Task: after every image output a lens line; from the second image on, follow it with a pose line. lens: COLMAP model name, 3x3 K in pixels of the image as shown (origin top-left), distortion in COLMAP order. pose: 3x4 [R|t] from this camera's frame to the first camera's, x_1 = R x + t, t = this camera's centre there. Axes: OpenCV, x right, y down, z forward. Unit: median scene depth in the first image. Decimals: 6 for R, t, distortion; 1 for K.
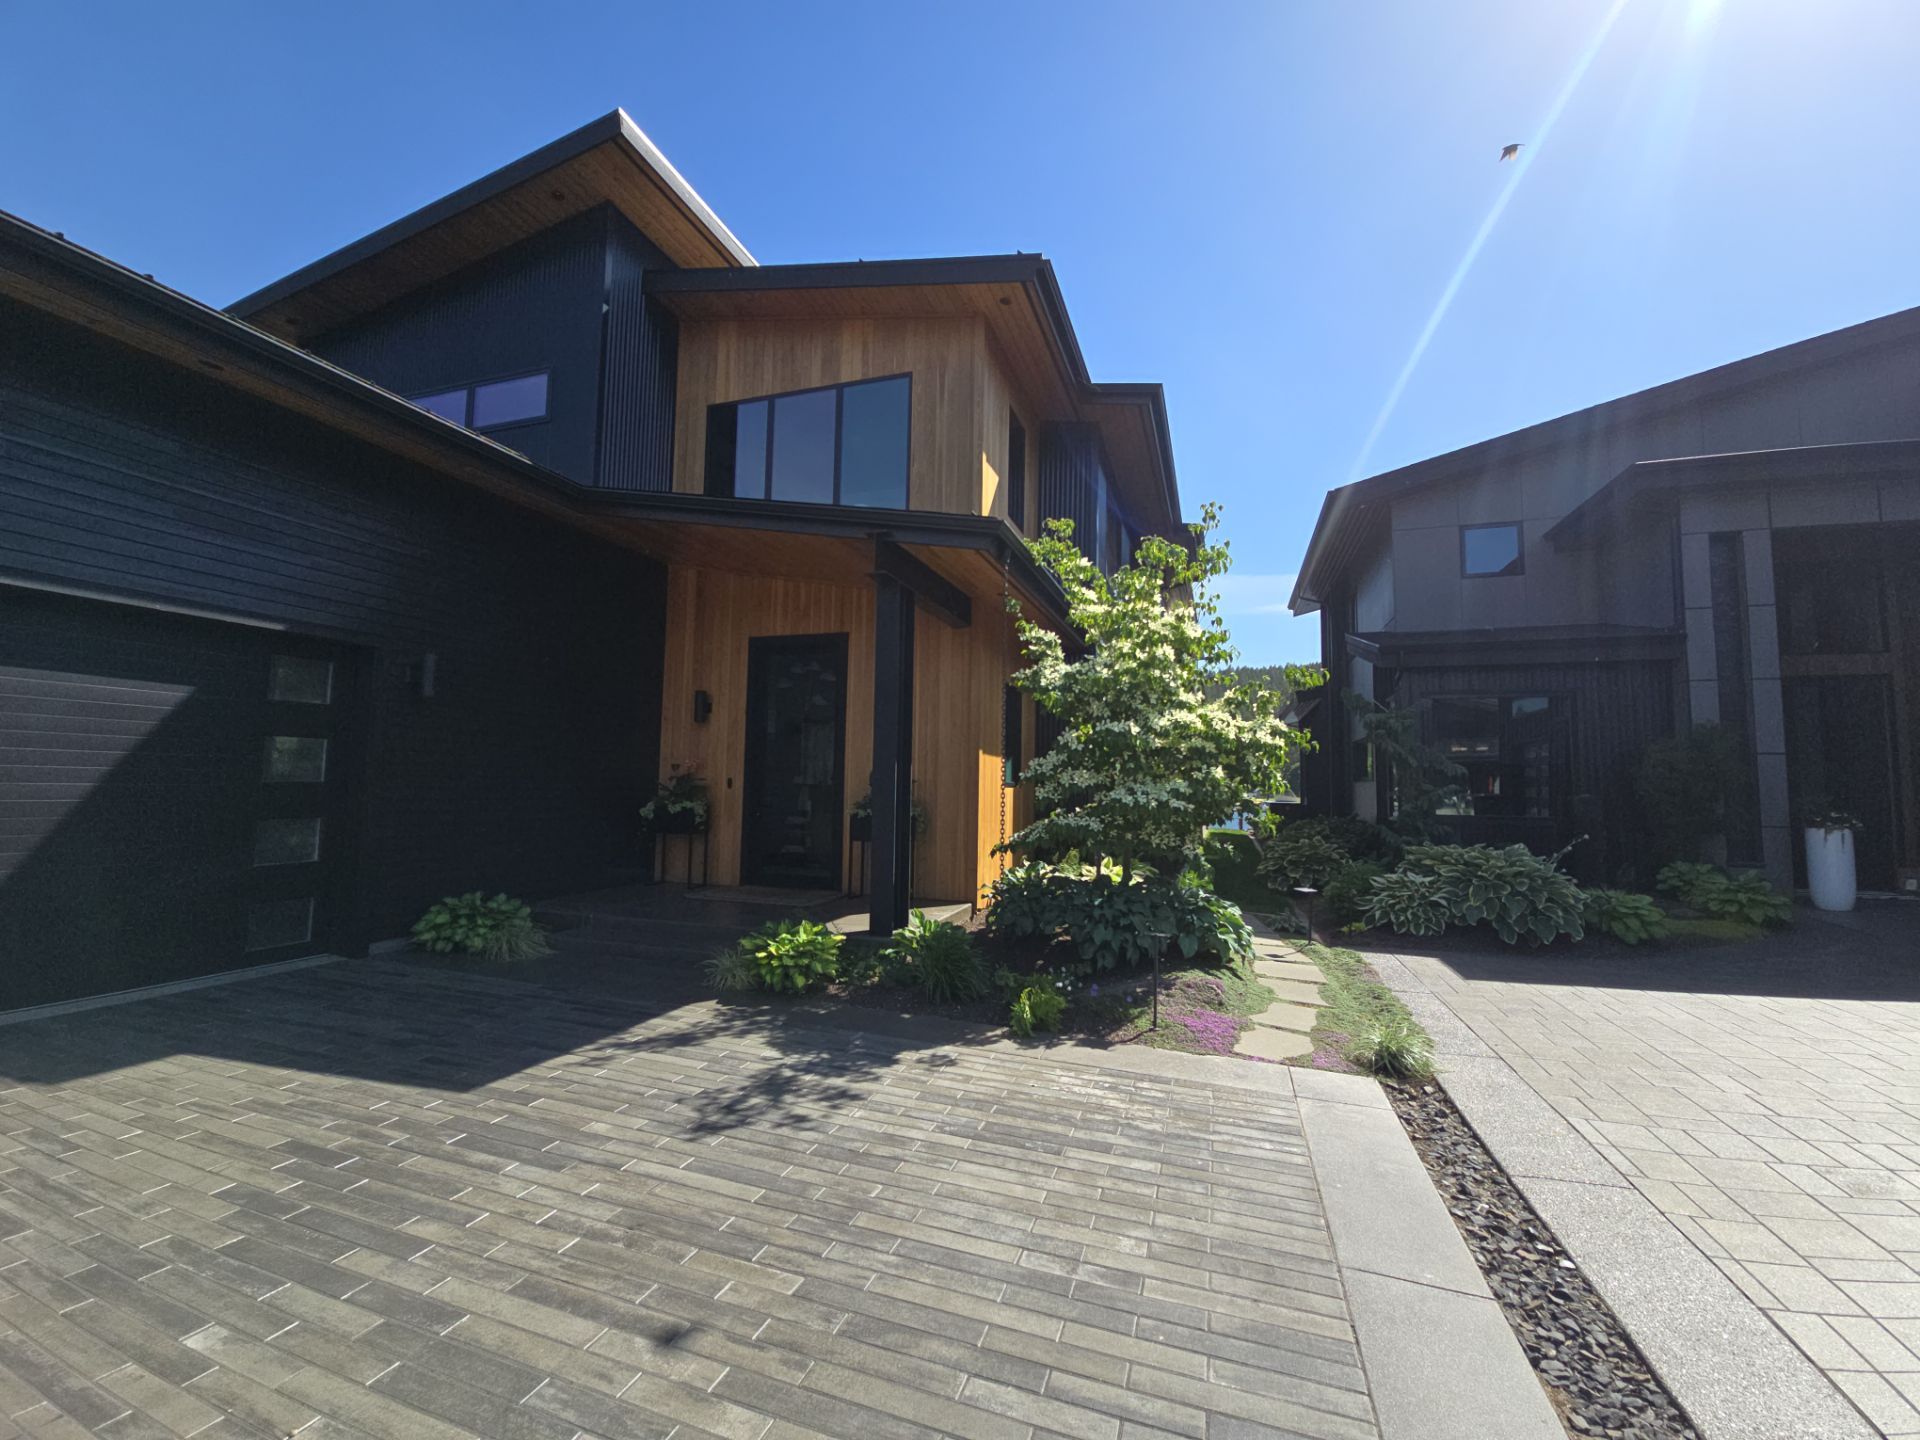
lens RADIAL K [[770.0, 0, 954.0], [0, 770.0, 723.5], [0, 0, 1]] dist [0.001960, 0.000163]
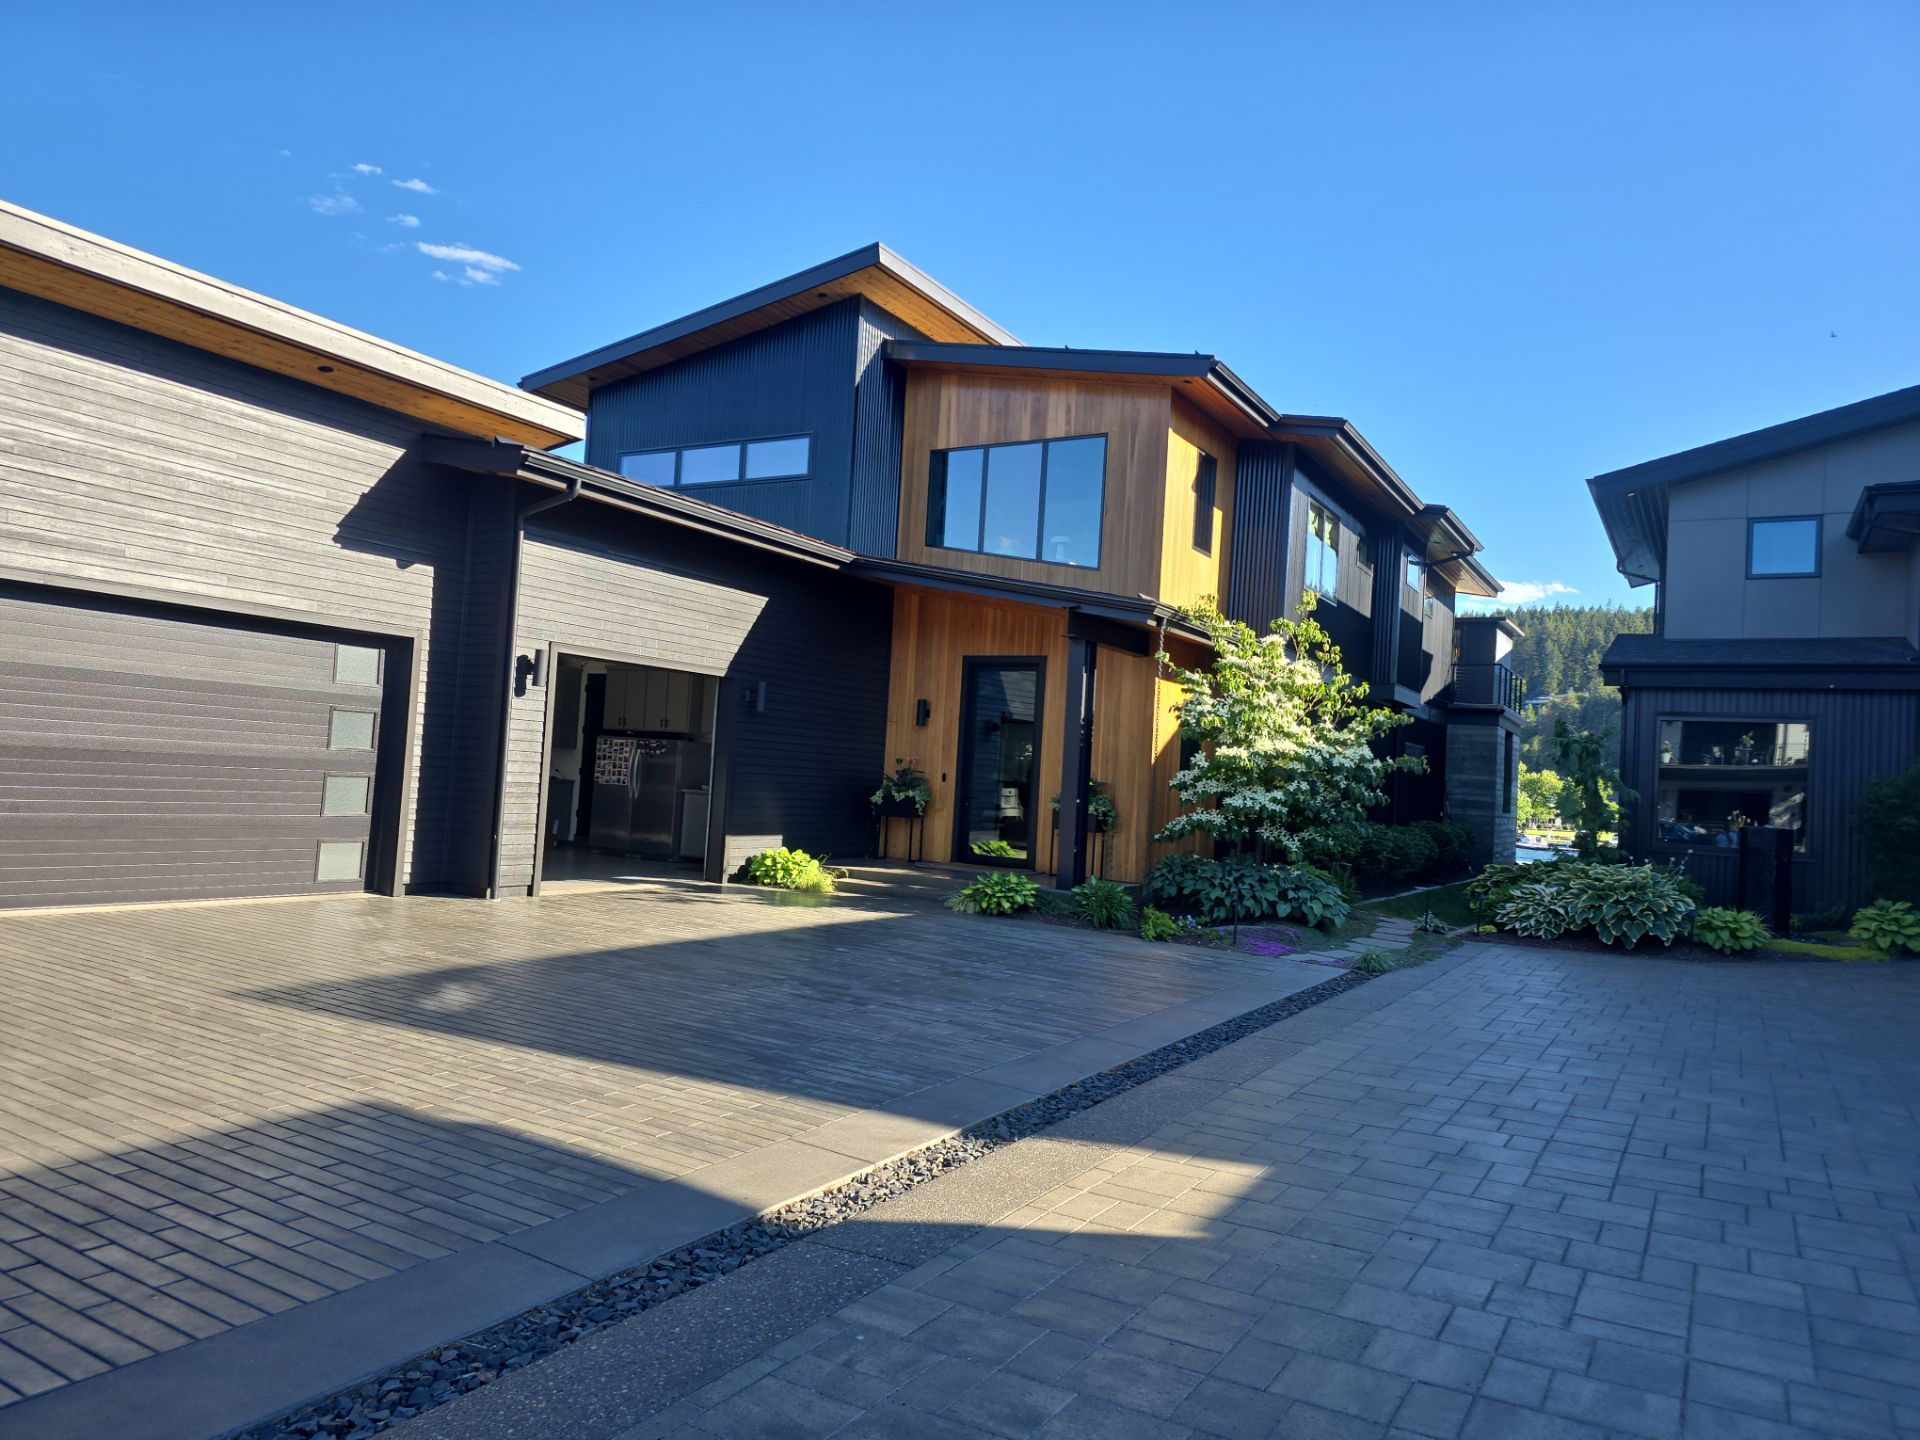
lens RADIAL K [[1258.6, 0, 932.3], [0, 1258.6, 733.5], [0, 0, 1]] dist [0.062571, -0.053416]
pose [[0.975709, 0.034641, -0.216316, 0.112352], [-0.025909, 0.998736, 0.043074, -0.075459], [0.217535, -0.036423, 0.975373, -0.916944]]
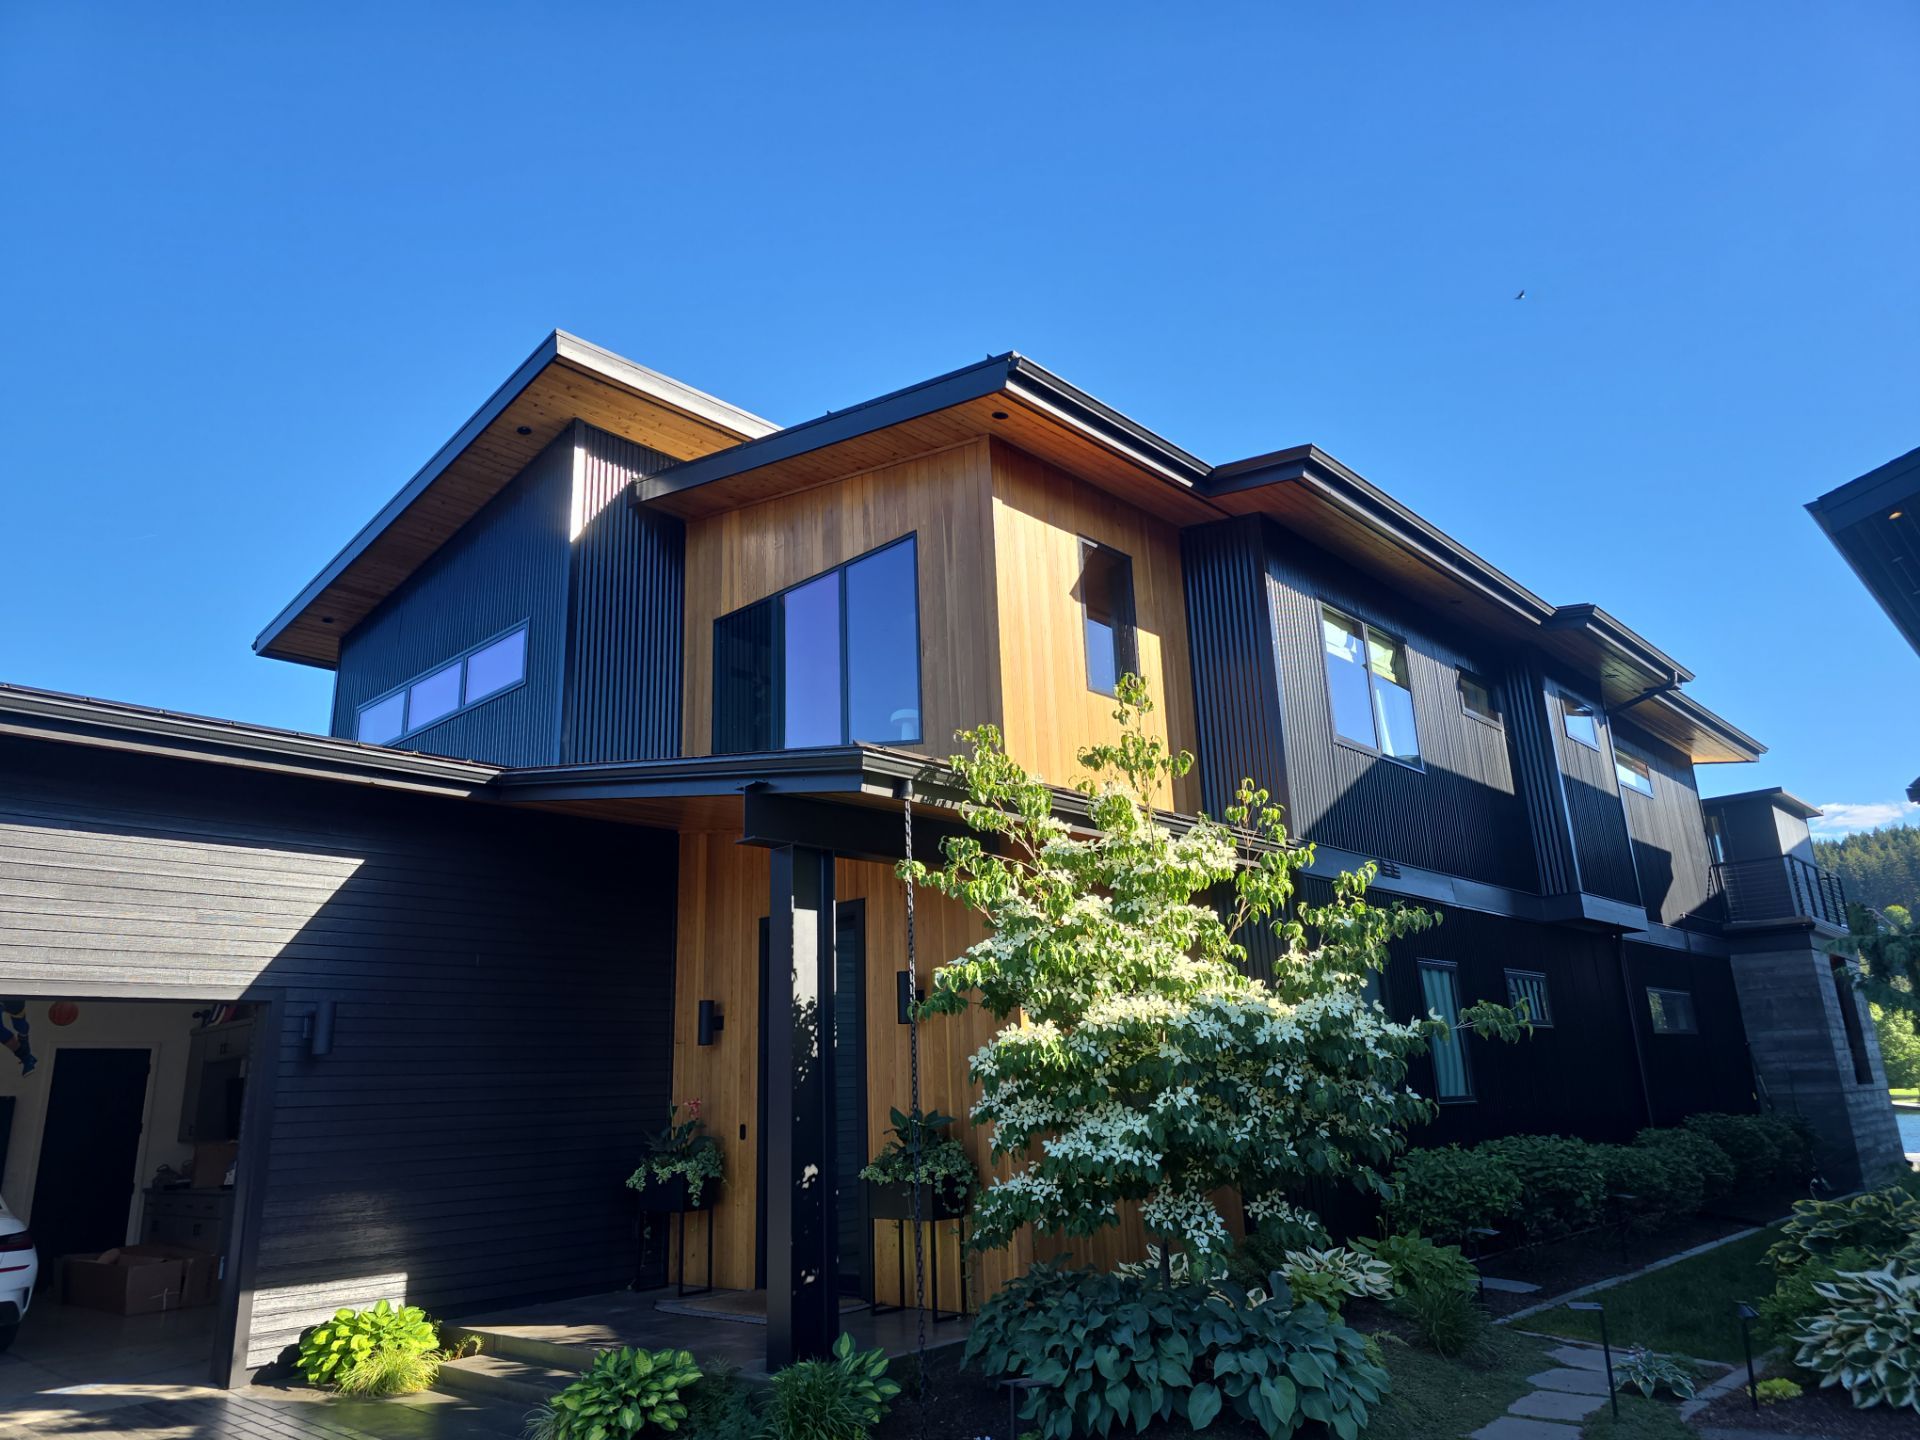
lens RADIAL K [[1258.6, 0, 961.1], [0, 1258.6, 734.7], [0, 0, 1]] dist [0.062571, -0.053416]
pose [[0.909277, -0.163903, -0.382558, 0.396263], [0.086771, 0.973647, -0.210908, -0.014100], [0.407045, 0.158579, 0.899537, -0.019113]]
